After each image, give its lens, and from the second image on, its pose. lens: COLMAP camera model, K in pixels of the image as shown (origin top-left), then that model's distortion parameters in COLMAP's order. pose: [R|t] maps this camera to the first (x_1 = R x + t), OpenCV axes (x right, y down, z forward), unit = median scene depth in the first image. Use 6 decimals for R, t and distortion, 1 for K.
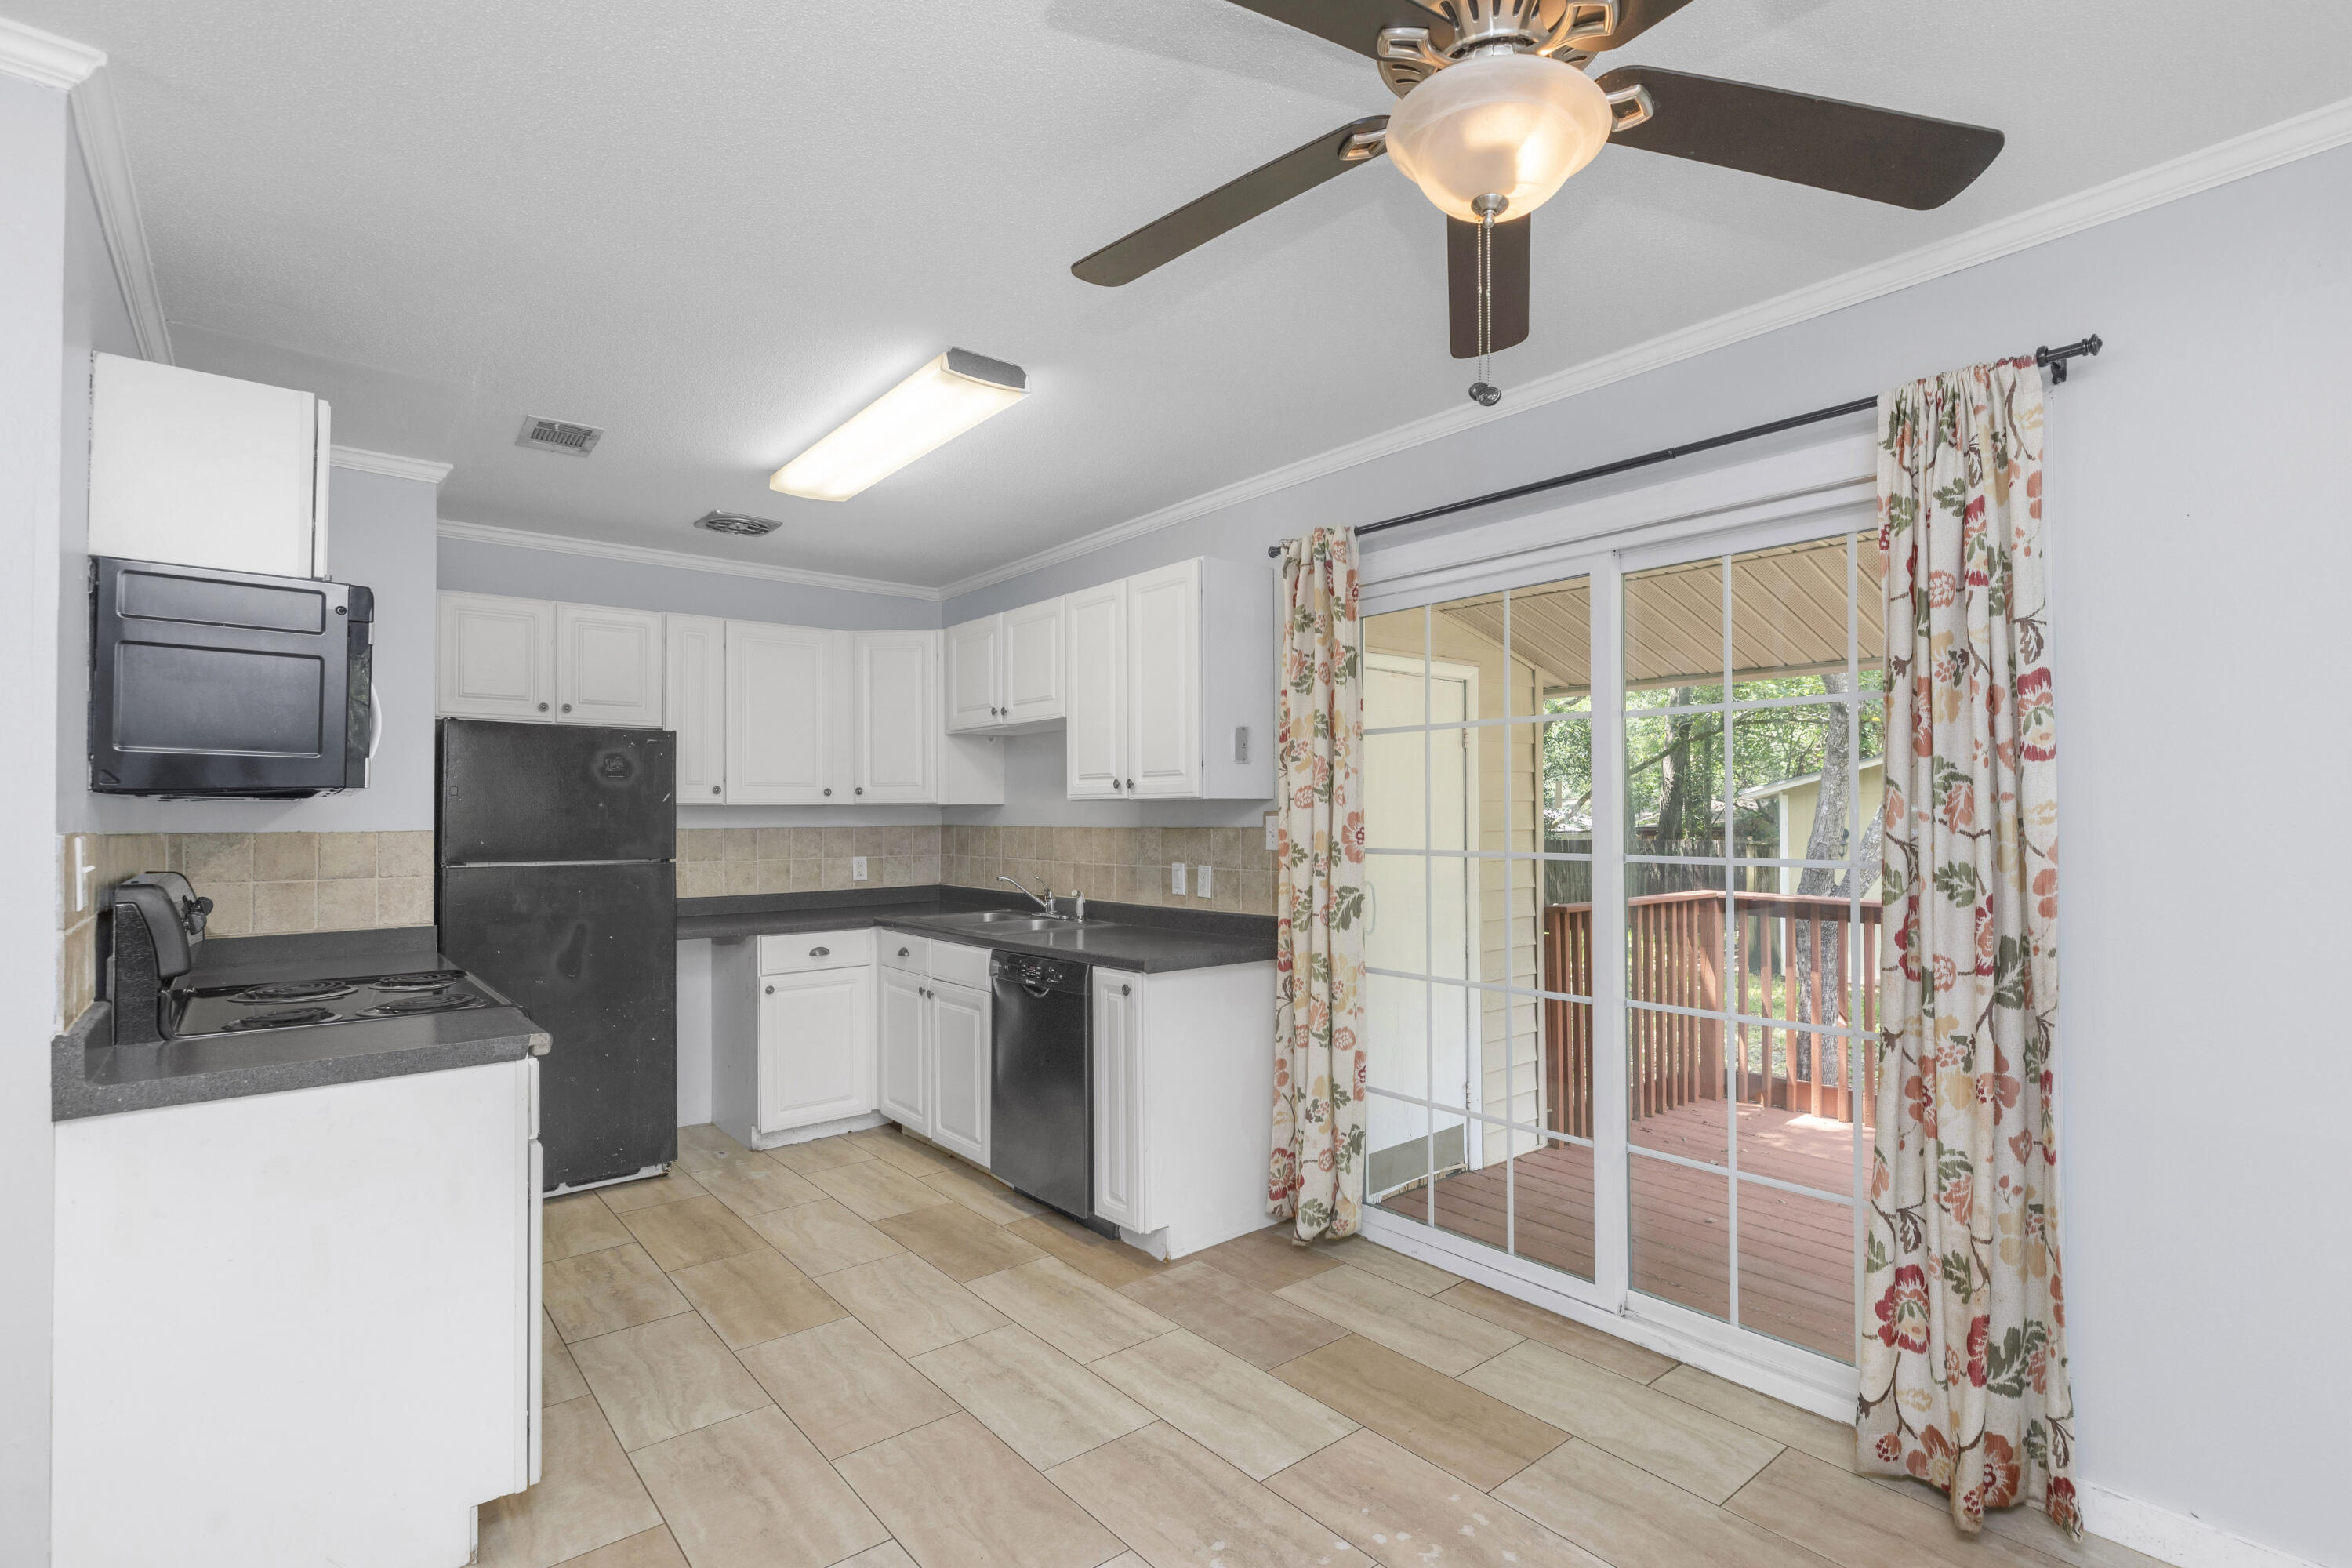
lens RADIAL K [[1111.3, 0, 1188.8], [0, 1111.3, 799.4], [0, 0, 1]] dist [-0.007741, 0.000144]
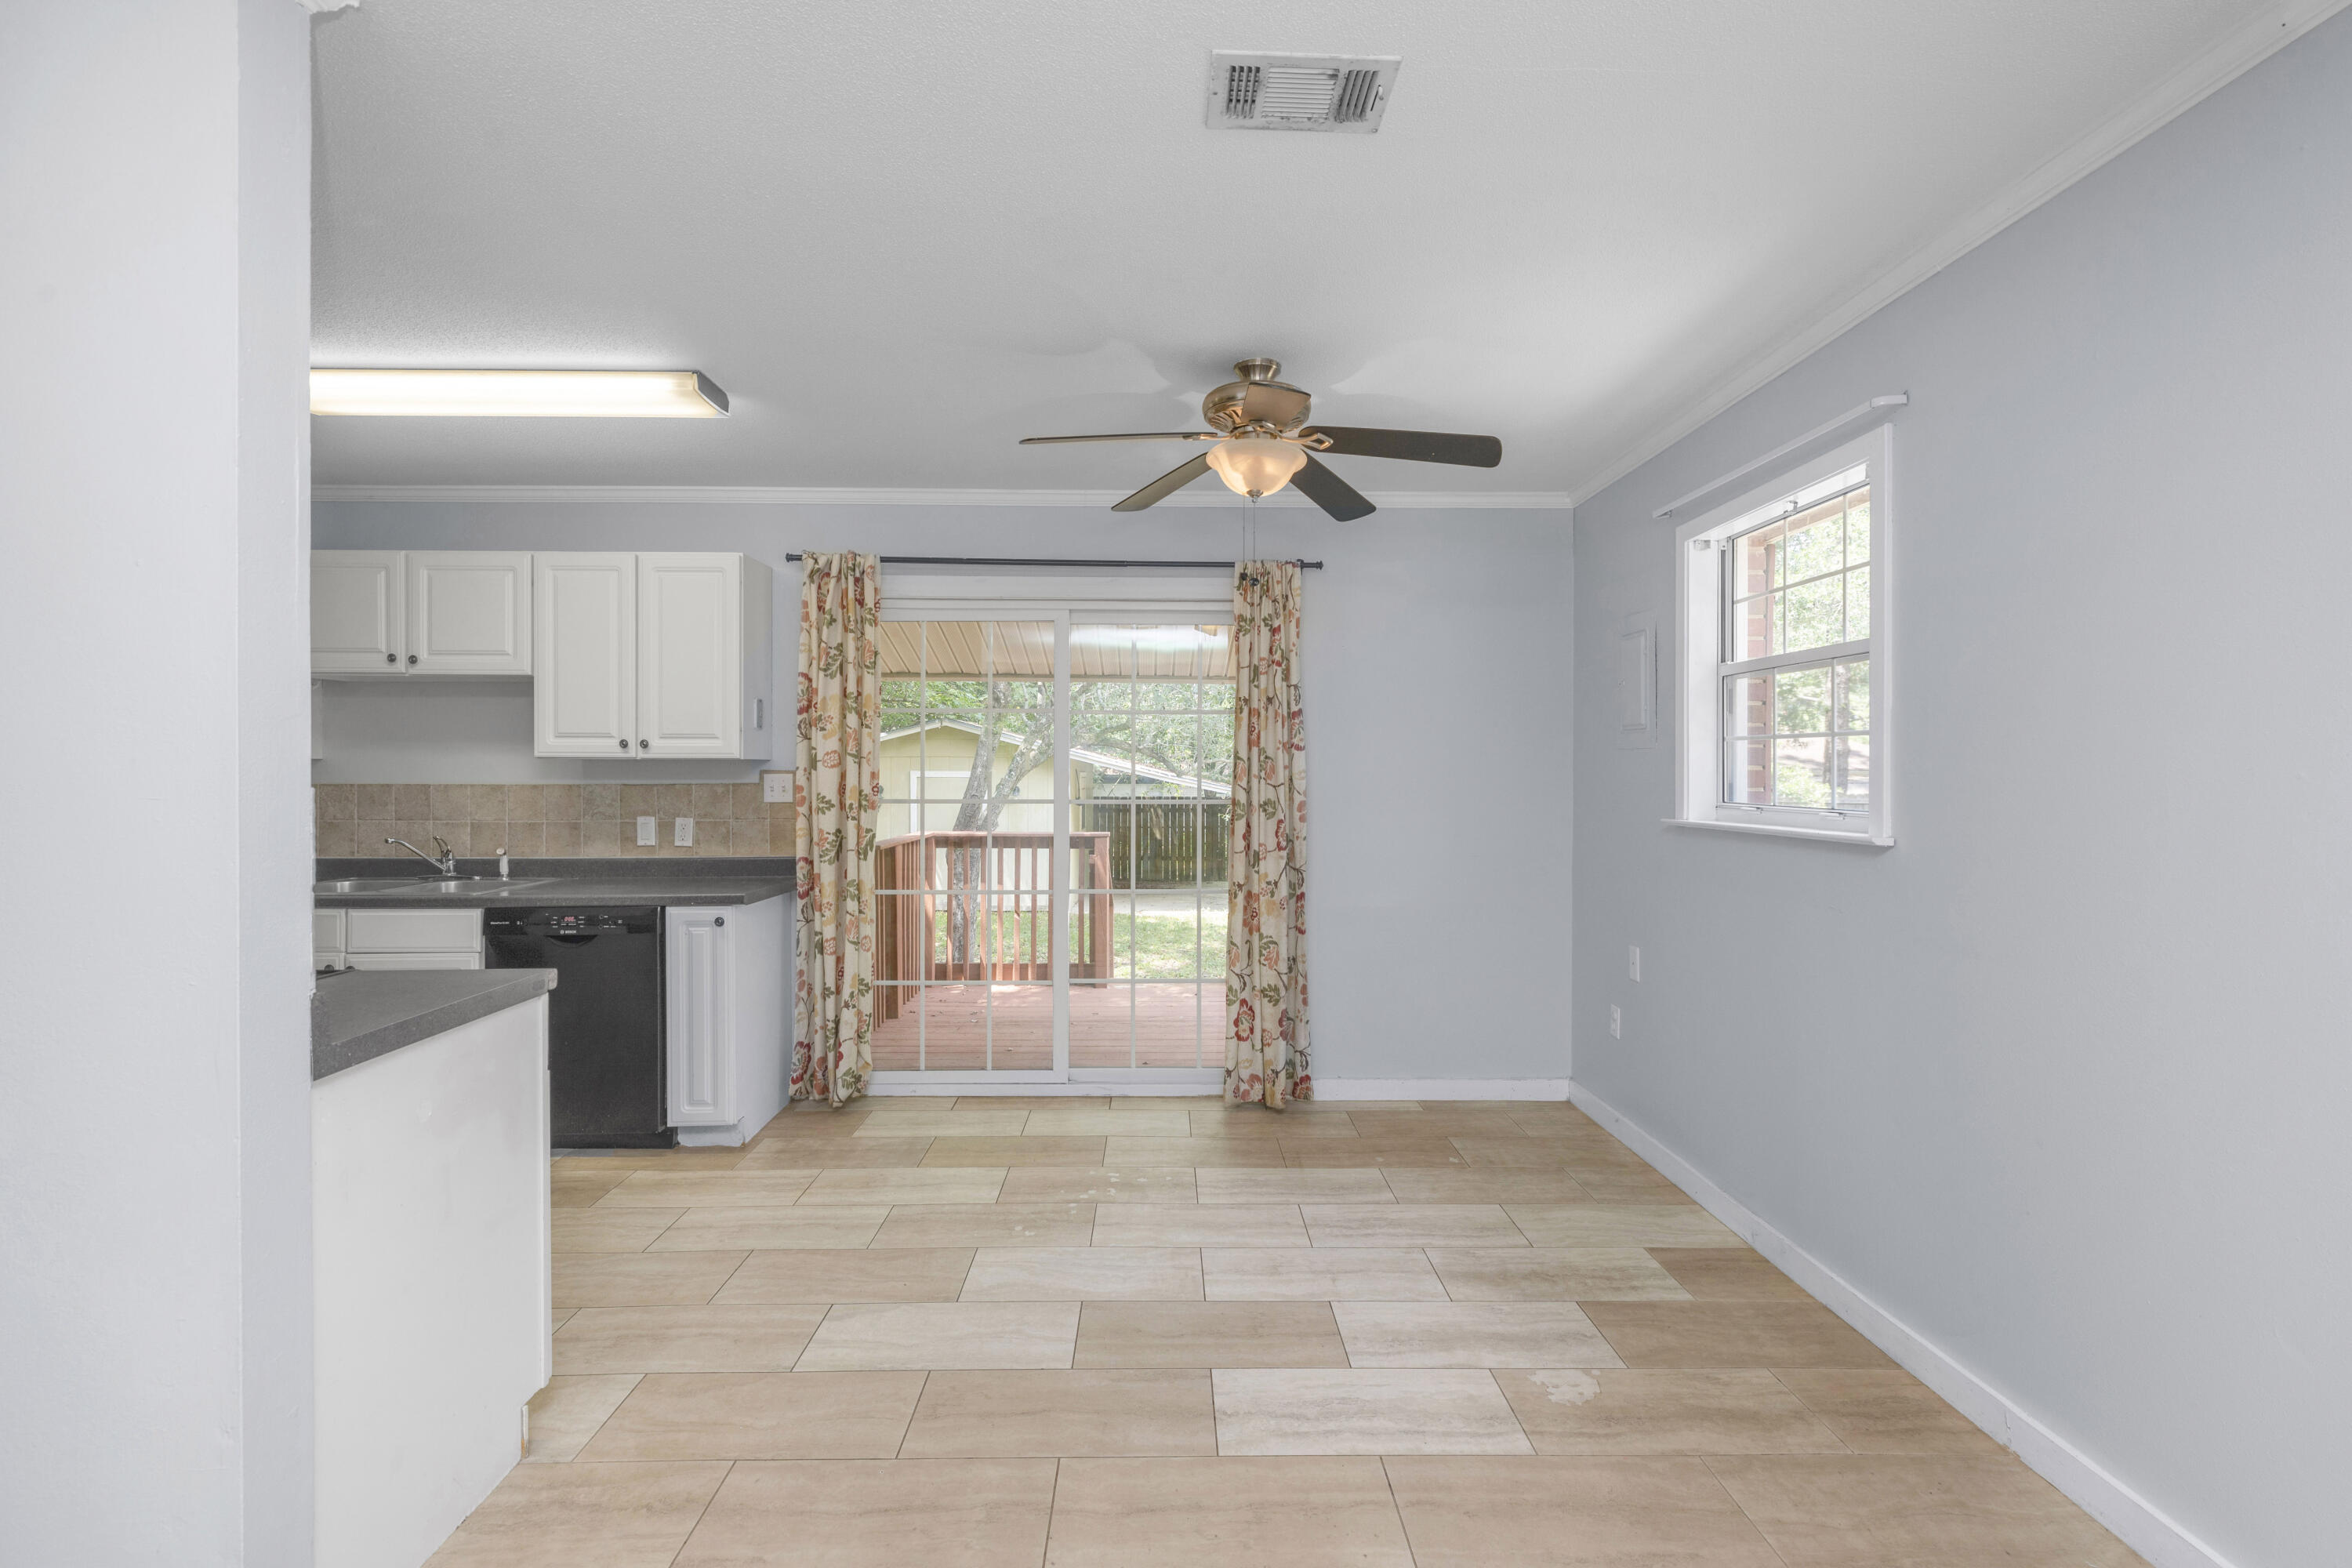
lens RADIAL K [[1091.3, 0, 1182.4], [0, 1091.3, 779.3], [0, 0, 1]] dist [0.004581, 0.000244]
pose [[0.623029, 0.001005, 0.782198, -0.621854], [-0.016068, 0.999805, 0.011513, -0.000091], [-0.782033, -0.019741, 0.622924, -0.093704]]
